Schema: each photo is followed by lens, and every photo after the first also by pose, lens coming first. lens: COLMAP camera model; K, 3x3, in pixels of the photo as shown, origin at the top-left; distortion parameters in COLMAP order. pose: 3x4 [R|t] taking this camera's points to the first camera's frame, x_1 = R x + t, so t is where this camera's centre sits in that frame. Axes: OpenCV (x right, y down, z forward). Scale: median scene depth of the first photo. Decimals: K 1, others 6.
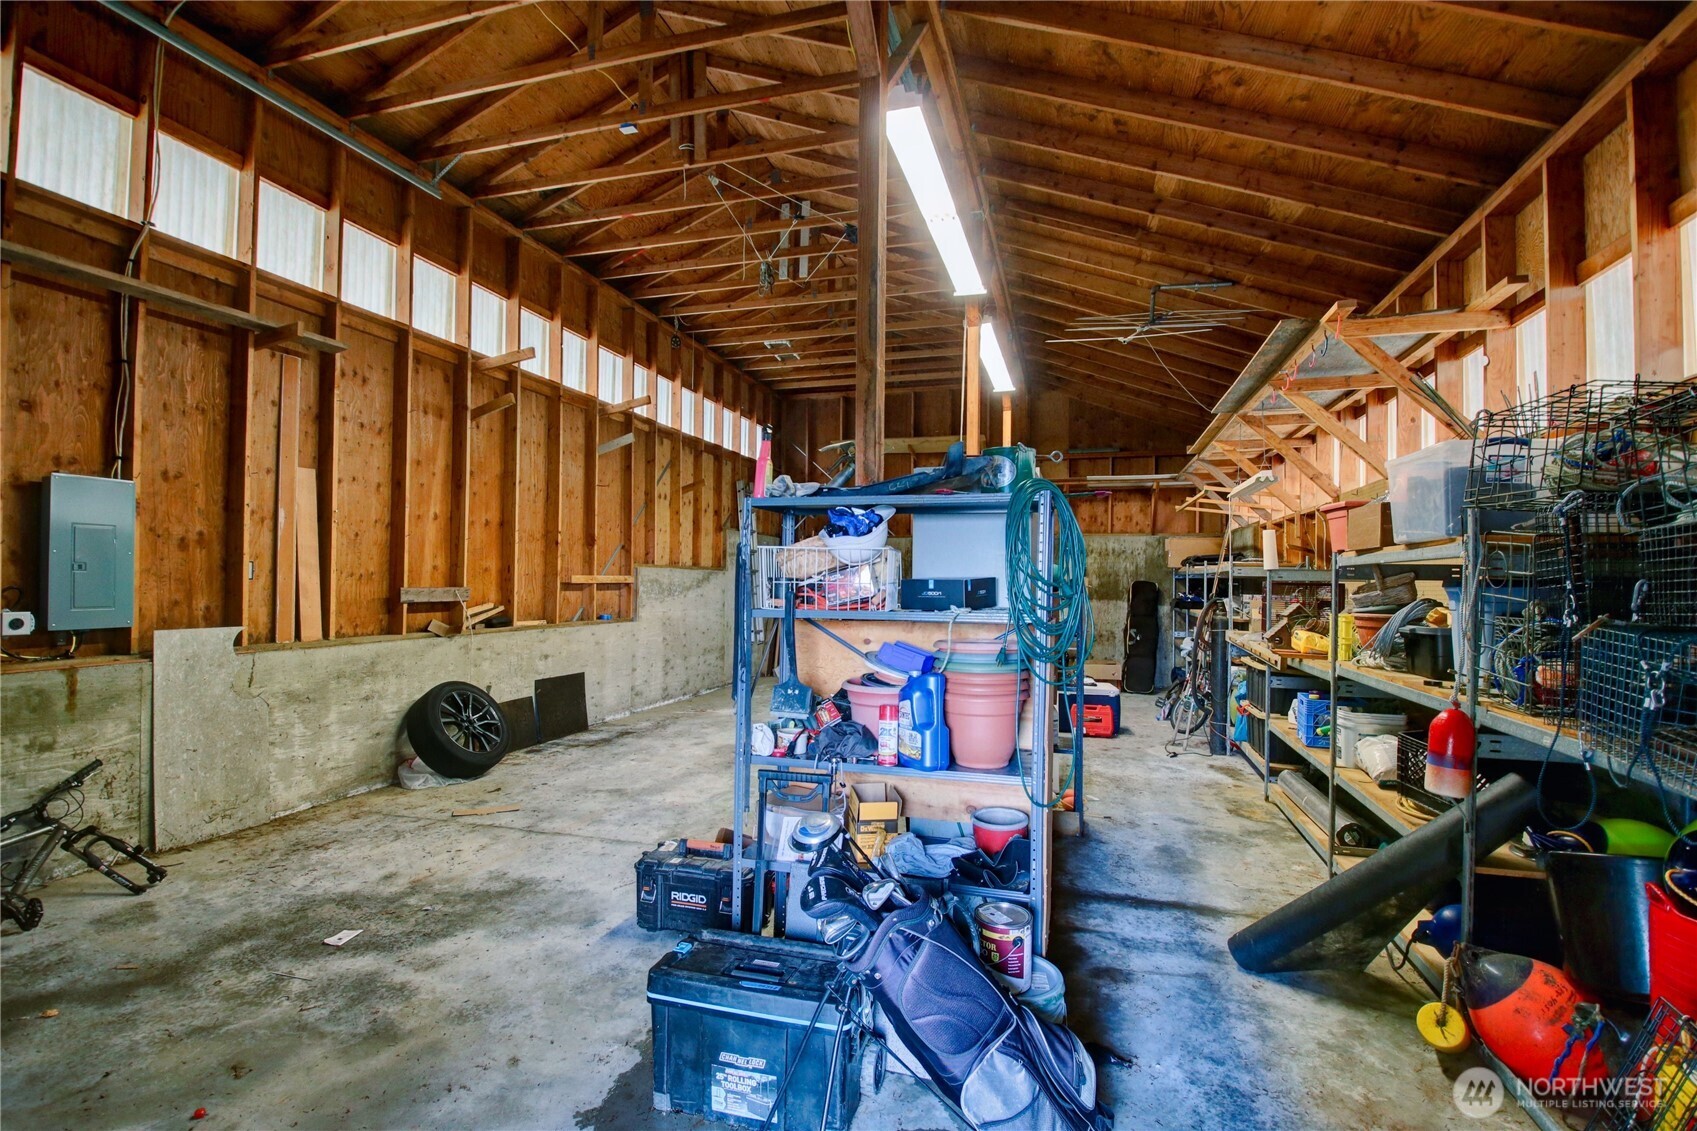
lens RADIAL K [[789.6, 0, 864.5], [0, 789.6, 569.0], [0, 0, 1]] dist [0.006090, -0.017828]
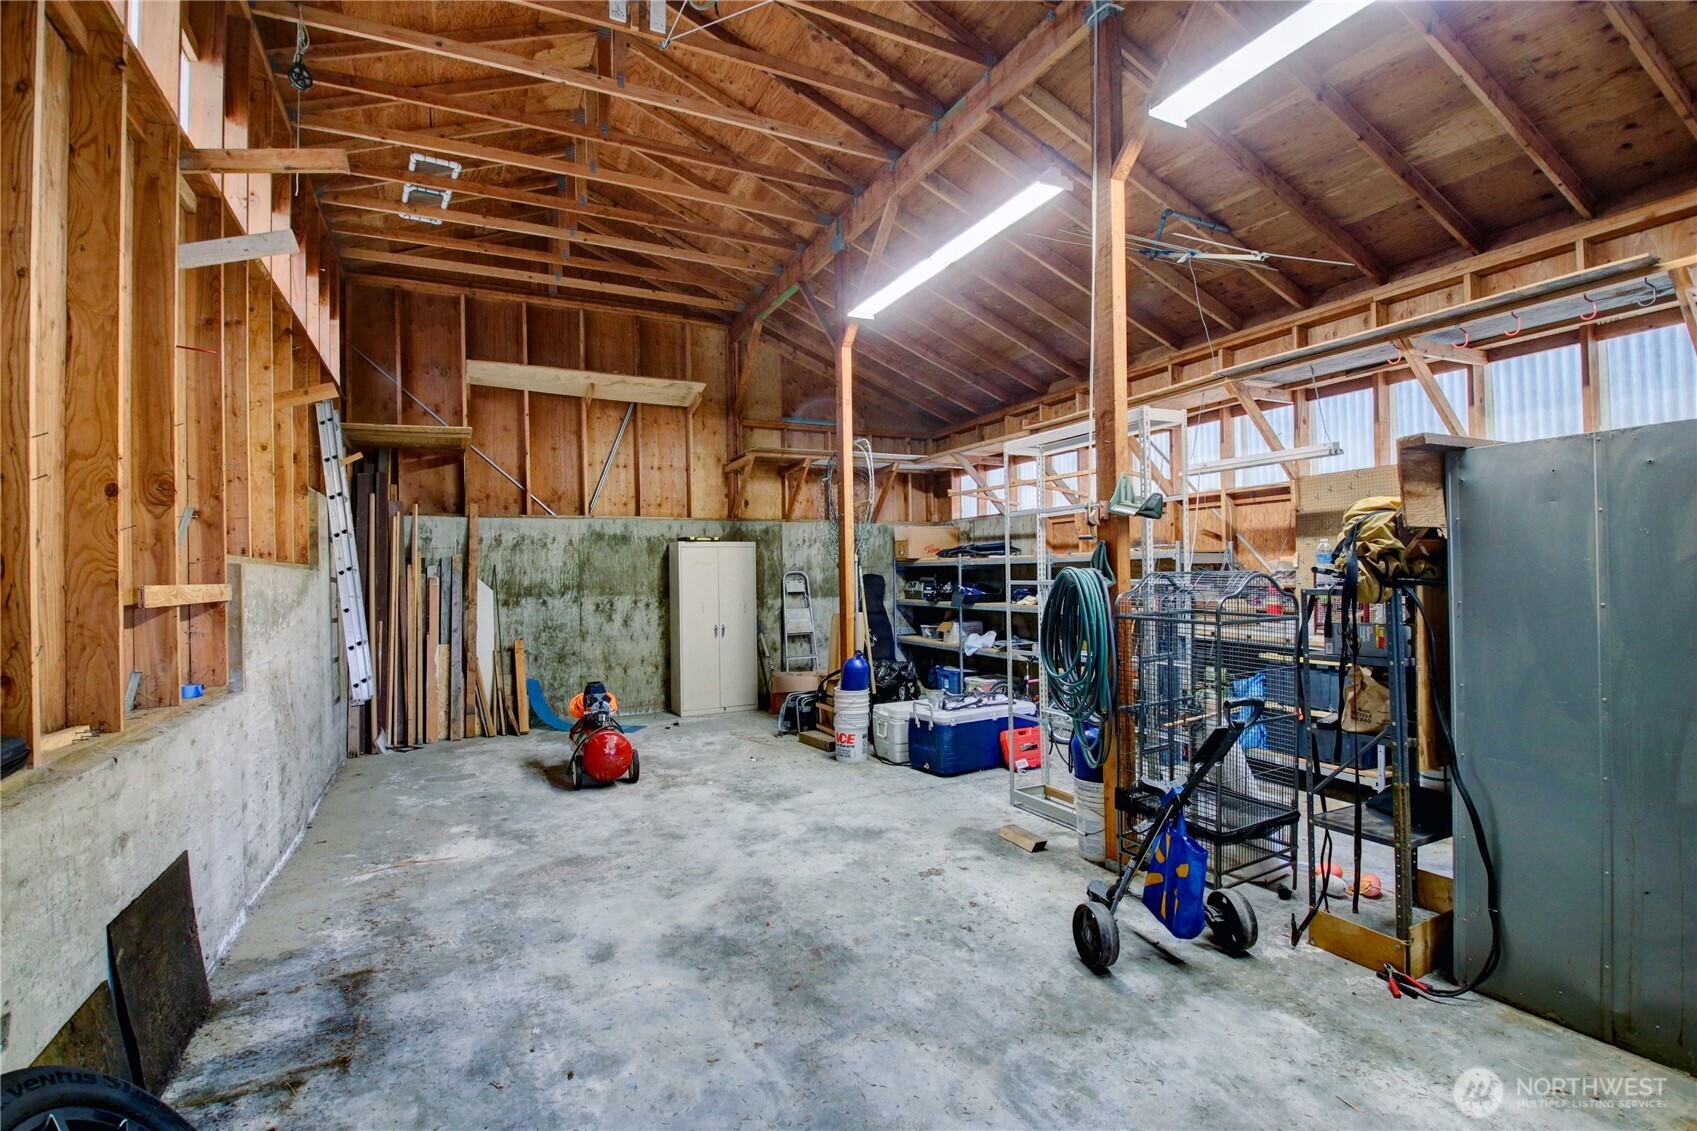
lens RADIAL K [[789.6, 0, 841.7], [0, 789.6, 570.0], [0, 0, 1]] dist [0.006090, -0.017828]
pose [[0.748155, -0.014632, 0.663362, -0.419338], [0.011158, 0.999893, 0.009471, 0.001391], [-0.663430, 0.000316, 0.748238, 0.605452]]
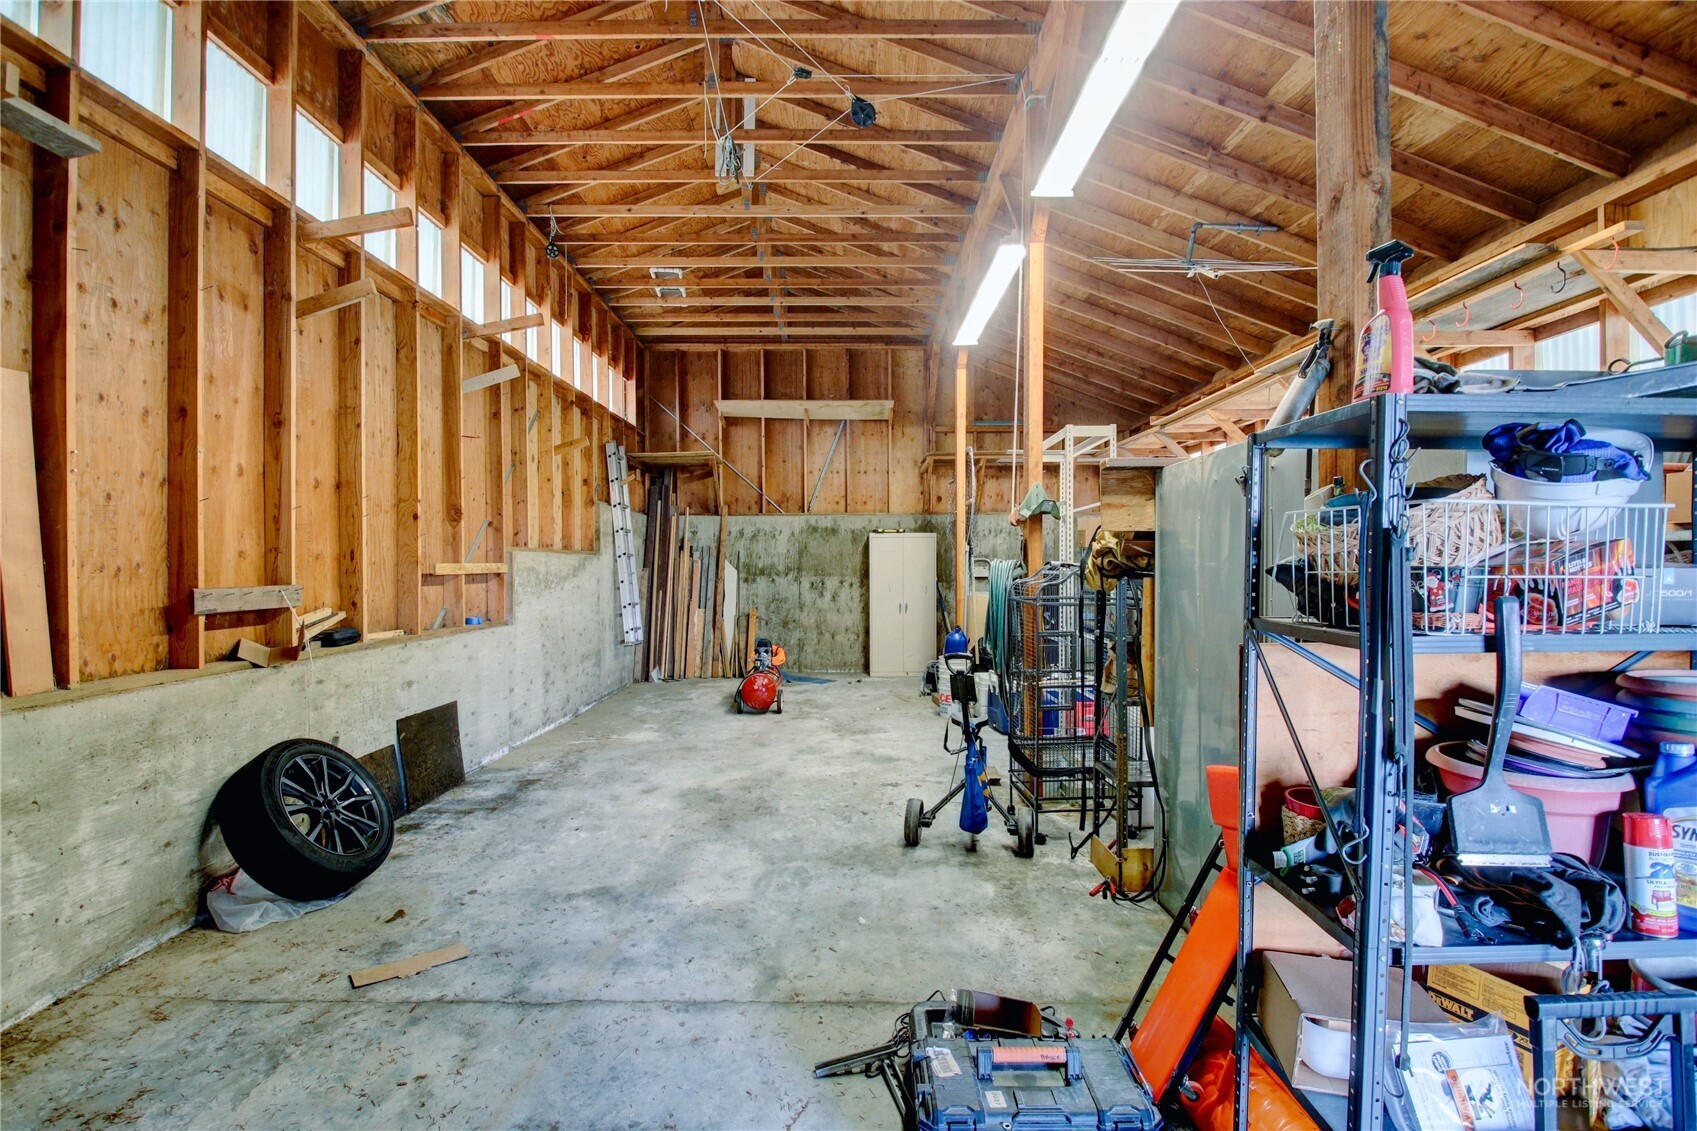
lens RADIAL K [[789.6, 0, 856.0], [0, 789.6, 573.5], [0, 0, 1]] dist [0.006090, -0.017828]
pose [[0.961331, -0.013535, 0.275064, -0.233629], [0.005673, 0.999553, 0.029361, -0.001779], [-0.275338, -0.026665, 0.960977, 0.258494]]
